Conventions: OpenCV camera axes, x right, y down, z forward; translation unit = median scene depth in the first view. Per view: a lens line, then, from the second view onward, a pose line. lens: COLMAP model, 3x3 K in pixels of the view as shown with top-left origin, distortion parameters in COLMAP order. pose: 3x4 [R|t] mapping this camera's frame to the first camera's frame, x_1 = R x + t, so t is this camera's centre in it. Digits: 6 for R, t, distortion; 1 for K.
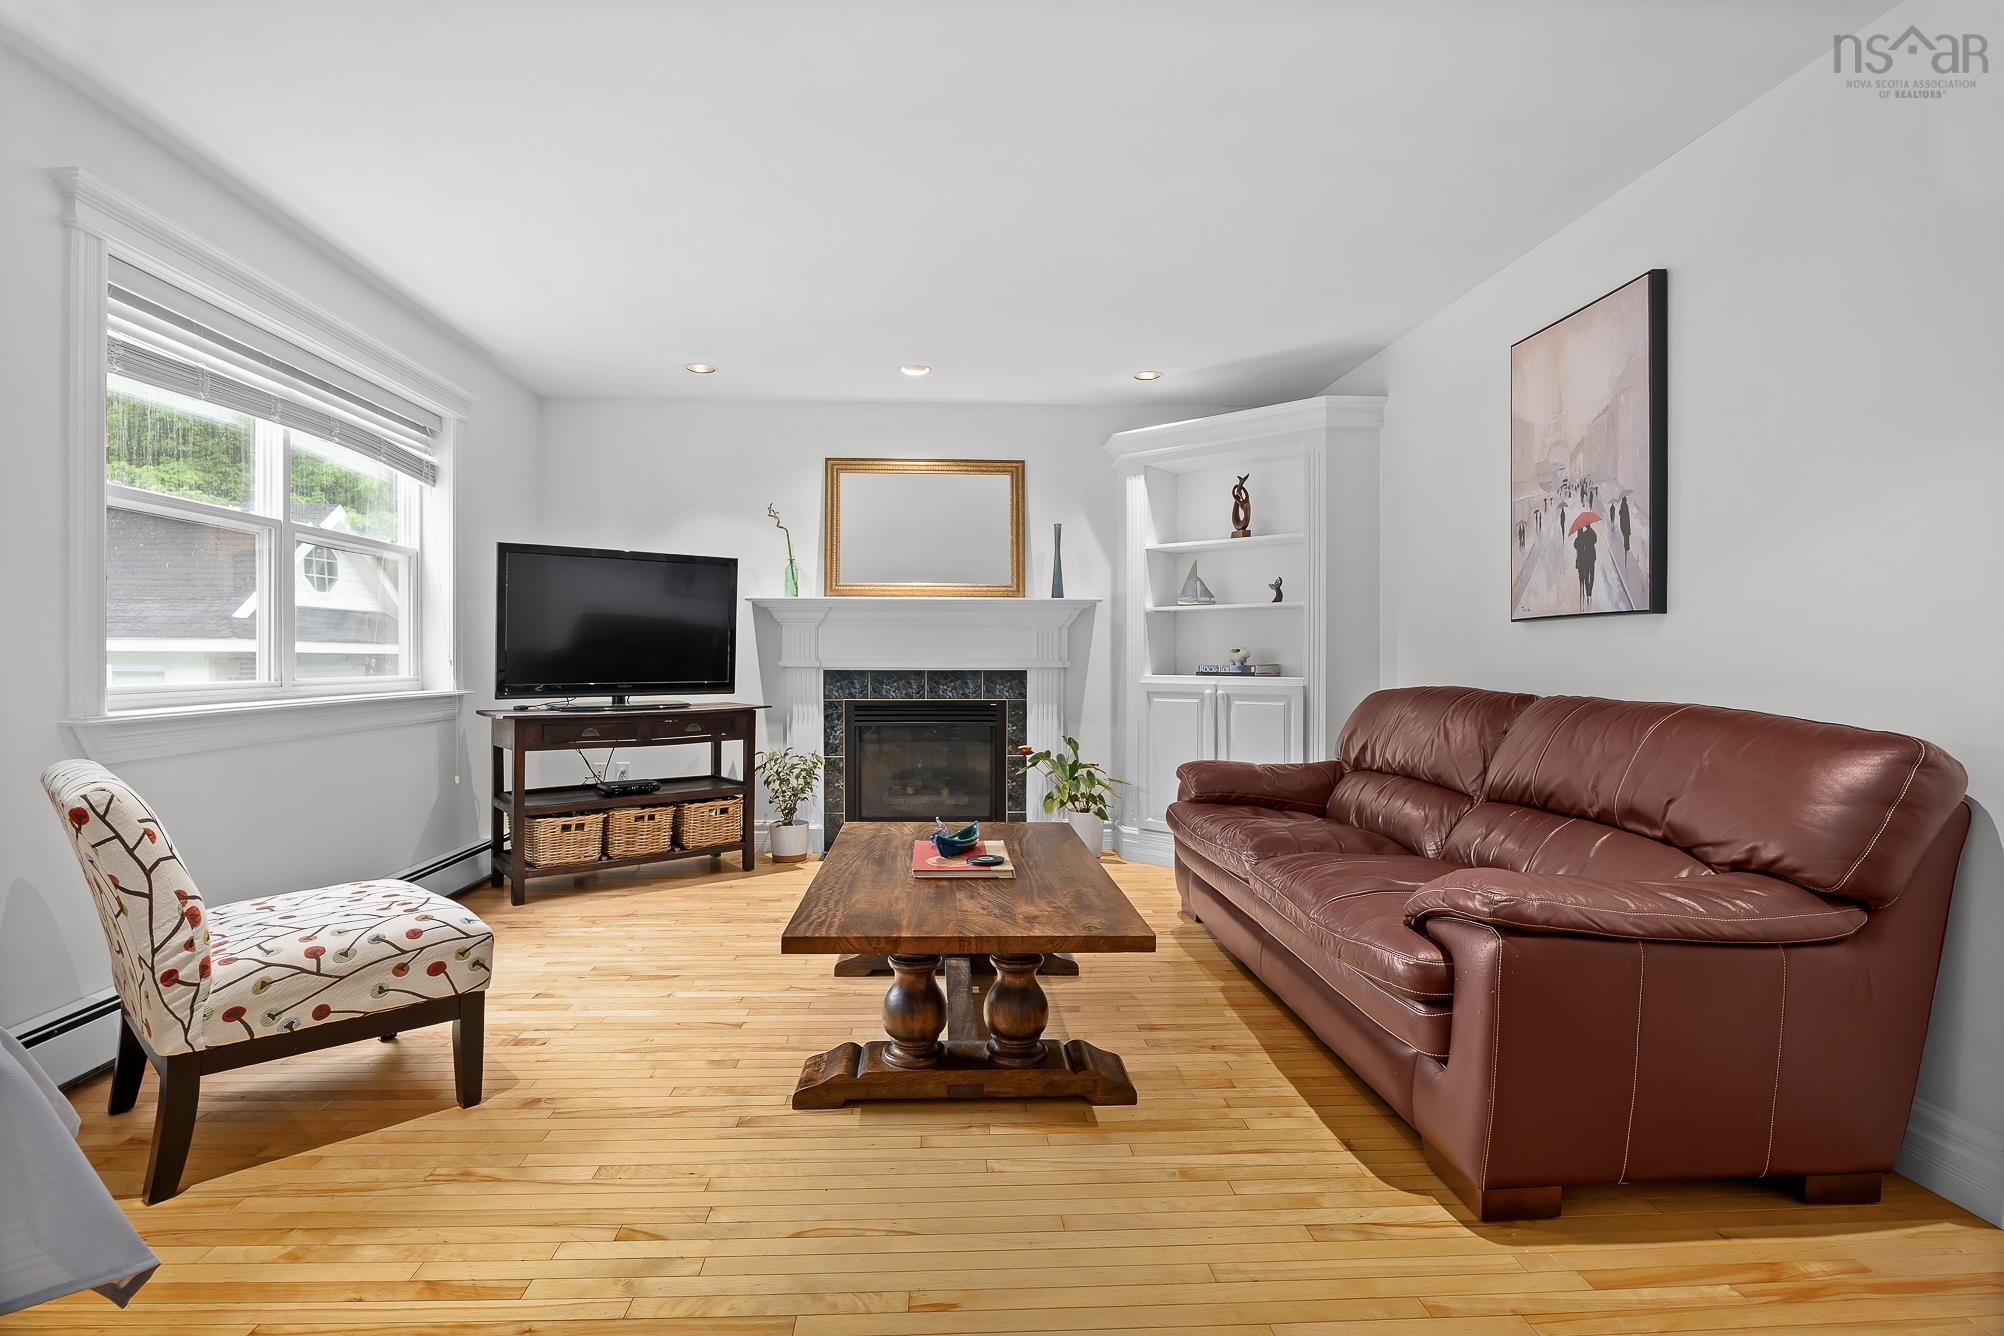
lens RADIAL K [[926.8, 0, 995.9], [0, 926.8, 659.1], [0, 0, 1]] dist [0.001139, 0.000005]
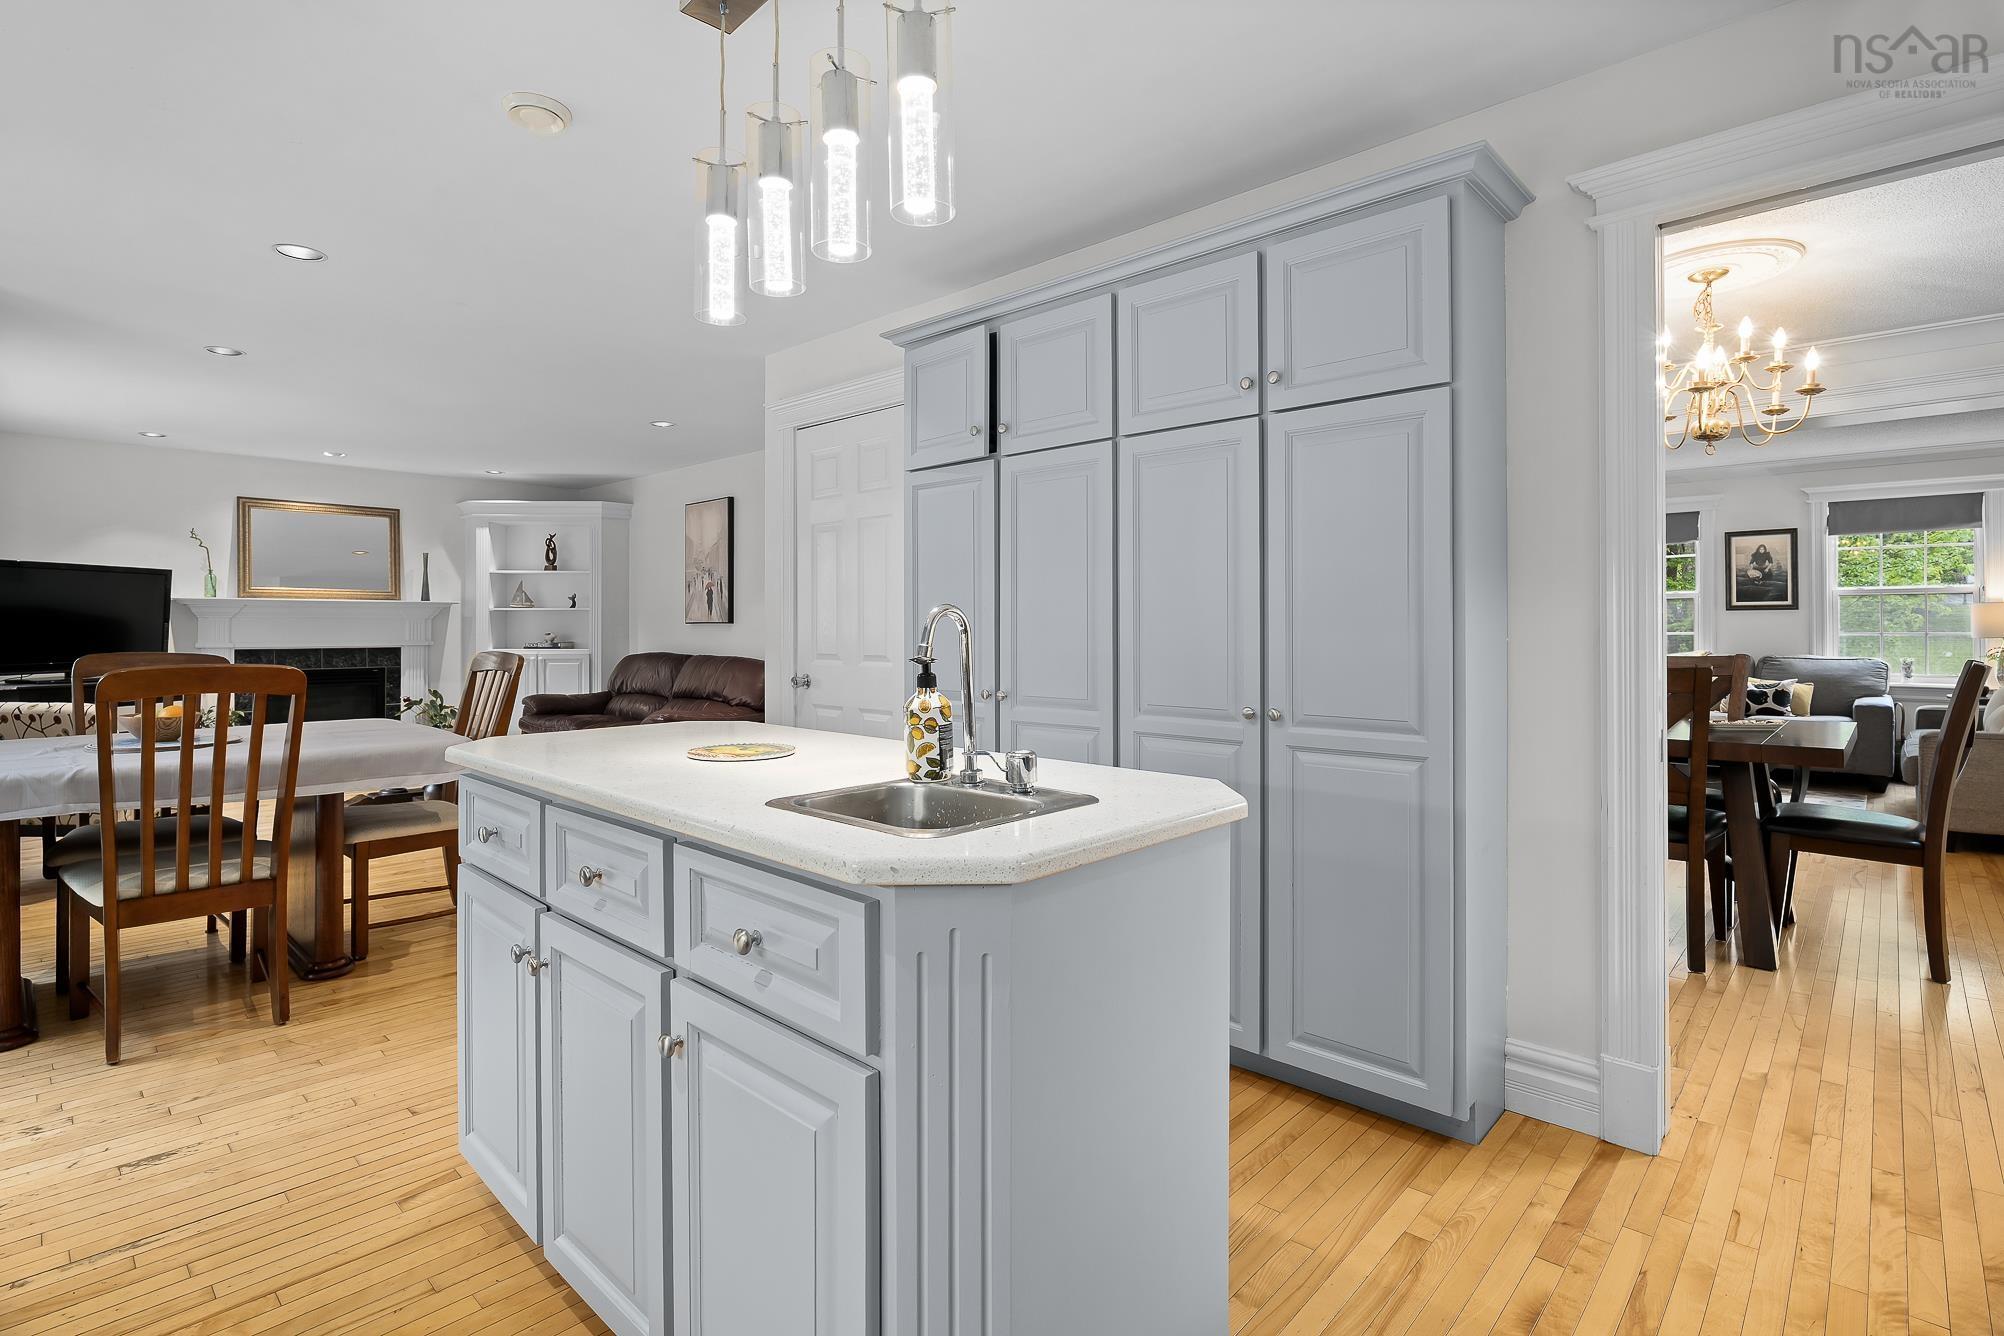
lens RADIAL K [[946.8, 0, 996.7], [0, 946.8, 618.6], [0, 0, 1]] dist [-0.012588, 0.000095]
pose [[0.722124, 0.002354, 0.691760, -0.528887], [0.002632, 0.999978, -0.006150, -0.037005], [-0.691759, 0.006262, 0.722102, -1.272737]]
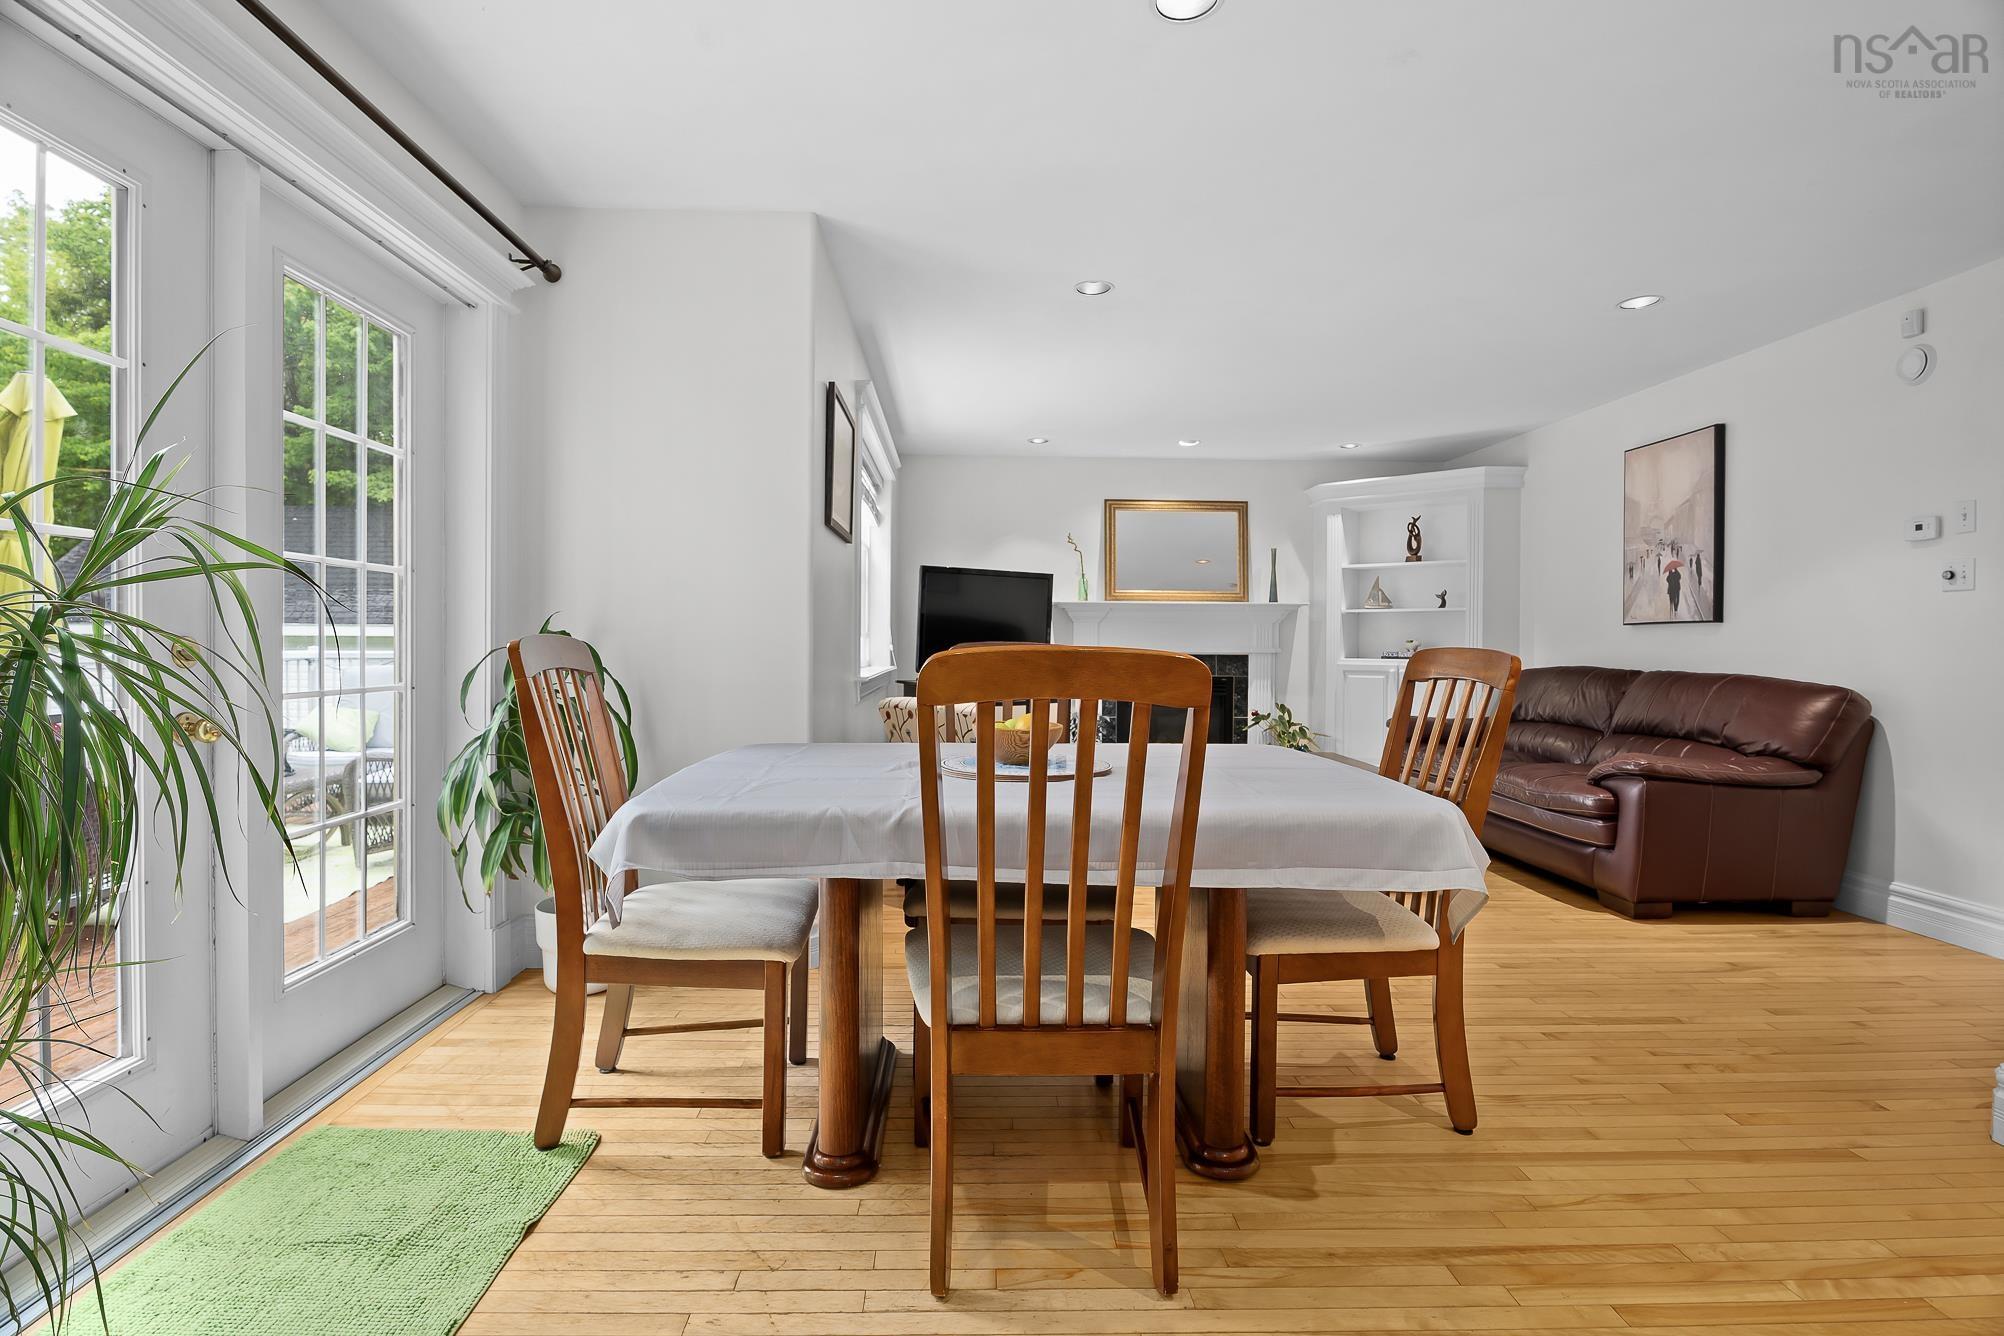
lens RADIAL K [[944.6, 0, 1012.2], [0, 944.6, 648.7], [0, 0, 1]] dist [-0.000656, -0.000023]
pose [[0.999908, 0.006864, -0.011728, -0.478672], [-0.006832, 0.999973, 0.002758, 0.002707], [0.011747, -0.002678, 0.999927, -0.639145]]
